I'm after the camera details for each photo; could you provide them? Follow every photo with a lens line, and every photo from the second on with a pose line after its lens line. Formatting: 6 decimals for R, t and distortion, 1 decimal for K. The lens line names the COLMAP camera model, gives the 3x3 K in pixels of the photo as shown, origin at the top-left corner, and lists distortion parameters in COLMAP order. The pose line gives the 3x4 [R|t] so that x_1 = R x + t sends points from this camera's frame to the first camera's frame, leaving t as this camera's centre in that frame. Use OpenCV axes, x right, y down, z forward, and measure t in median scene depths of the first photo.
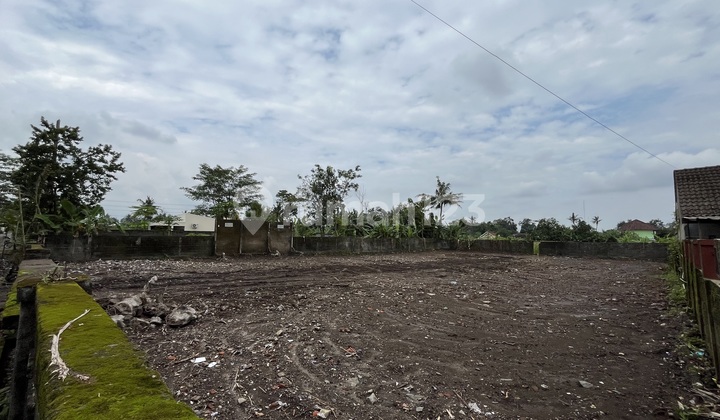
lens RADIAL K [[293.8, 0, 357.5], [0, 293.8, 208.7], [0, 0, 1]] dist [-0.004822, -0.000049]
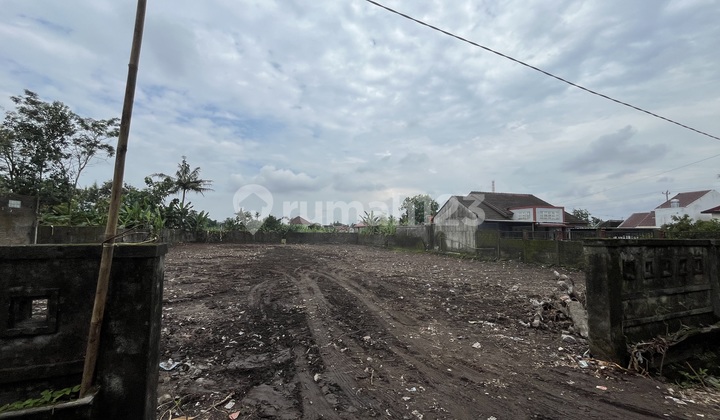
lens RADIAL K [[293.8, 0, 358.4], [0, 293.8, 210.6], [0, 0, 1]] dist [-0.004822, -0.000049]
pose [[0.449298, 0.057522, 0.891528, -0.144974], [-0.090536, 0.995719, -0.018617, 0.009714], [-0.888783, -0.072351, 0.452582, 0.094929]]
